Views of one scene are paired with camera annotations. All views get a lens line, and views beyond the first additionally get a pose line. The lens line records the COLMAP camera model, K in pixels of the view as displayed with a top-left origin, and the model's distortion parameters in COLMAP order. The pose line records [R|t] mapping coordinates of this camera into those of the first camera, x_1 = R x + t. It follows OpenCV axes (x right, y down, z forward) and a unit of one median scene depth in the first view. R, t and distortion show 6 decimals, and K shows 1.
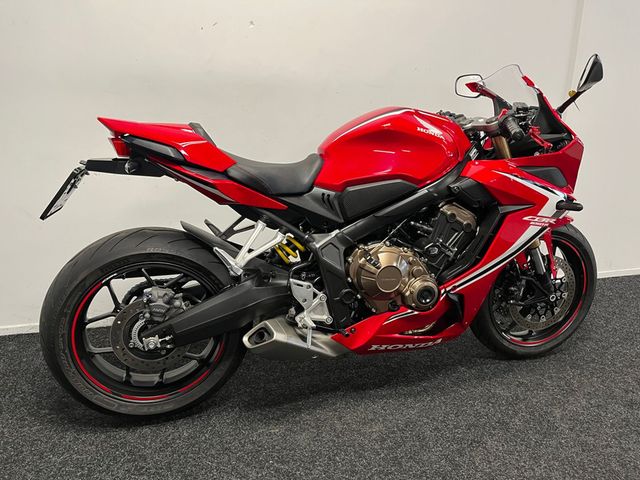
lens RADIAL K [[477.8, 0, 319.9], [0, 477.8, 235.7], [0, 0, 1]] dist [0.083118, -0.104886]
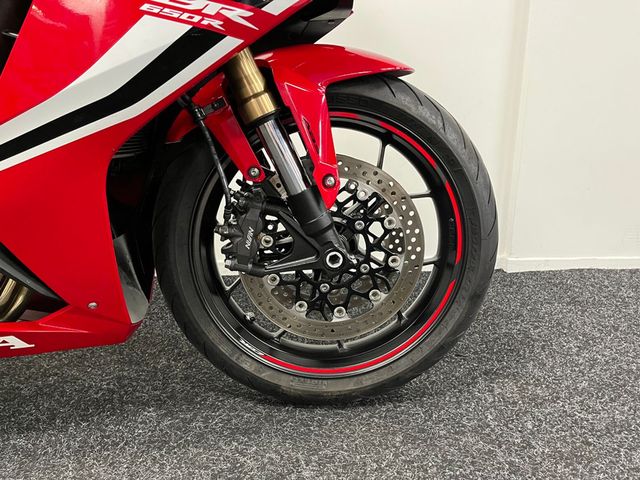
lens RADIAL K [[477.8, 0, 319.9], [0, 477.8, 235.7], [0, 0, 1]] dist [0.083118, -0.104886]
pose [[0.974562, 0.038050, -0.220866, 0.666189], [-0.043834, 0.998811, -0.021346, 0.140898], [0.219792, 0.030485, 0.975070, 0.734140]]
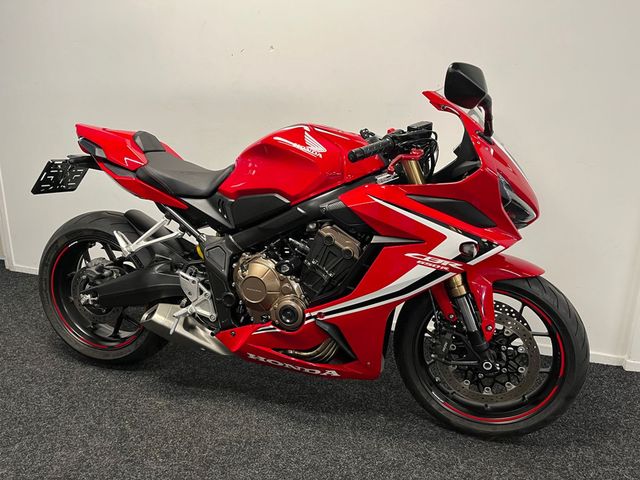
lens RADIAL K [[477.8, 0, 319.9], [0, 477.8, 235.7], [0, 0, 1]] dist [0.083118, -0.104886]
pose [[0.841548, 0.143056, -0.520896, 0.759068], [-0.166605, 0.986022, 0.001632, -0.046165], [0.513849, 0.085411, 0.853619, 0.189957]]
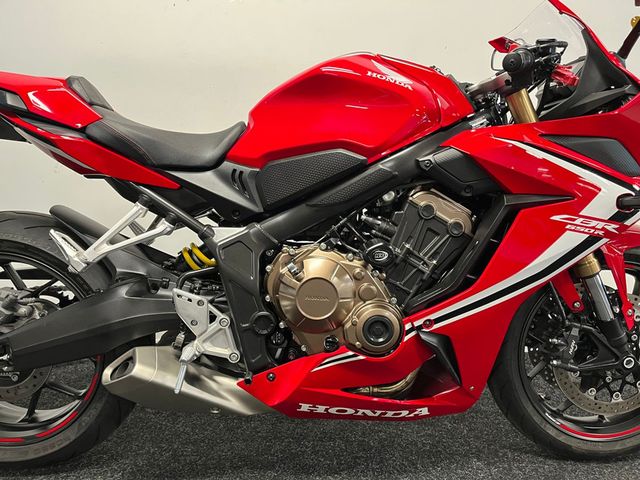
lens RADIAL K [[477.8, 0, 319.9], [0, 477.8, 235.7], [0, 0, 1]] dist [0.083118, -0.104886]
pose [[0.968574, 0.033217, -0.246497, 0.298825], [-0.064259, 0.990815, -0.118978, 0.081048], [0.240281, 0.131079, 0.961813, 0.356914]]
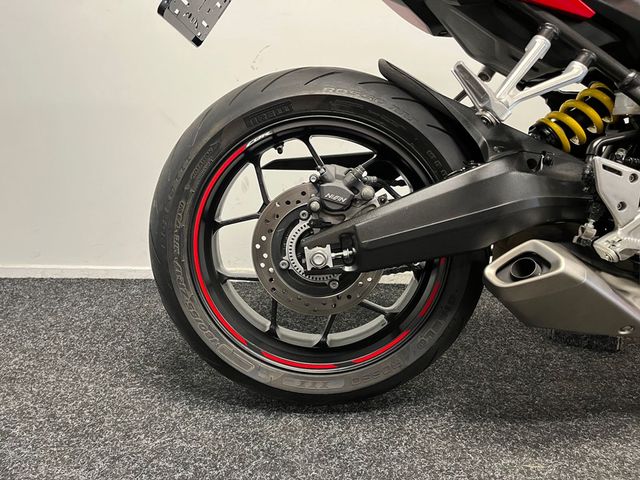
lens RADIAL K [[477.8, 0, 319.9], [0, 477.8, 235.7], [0, 0, 1]] dist [0.083118, -0.104886]
pose [[0.956428, 0.055433, -0.286659, -0.176579], [-0.074580, 0.995624, -0.056304, 0.210414], [0.282284, 0.075229, 0.956377, 0.437573]]
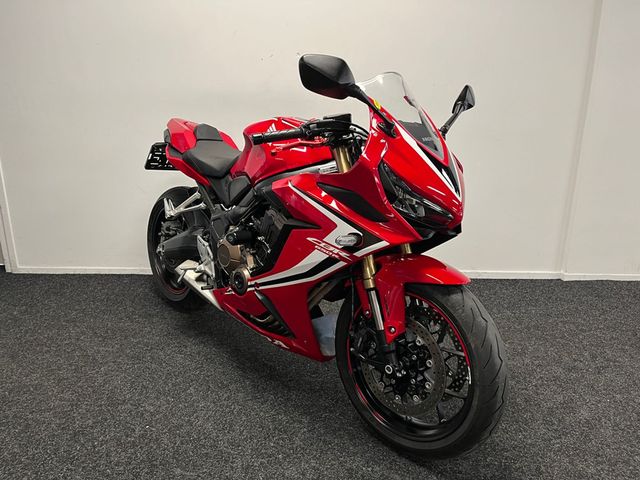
lens RADIAL K [[477.8, 0, 319.9], [0, 477.8, 235.7], [0, 0, 1]] dist [0.083118, -0.104886]
pose [[0.434118, 0.220170, -0.873537, 1.263994], [-0.281498, 0.954271, 0.100624, -0.142858], [0.855745, 0.202217, 0.476244, 0.607620]]
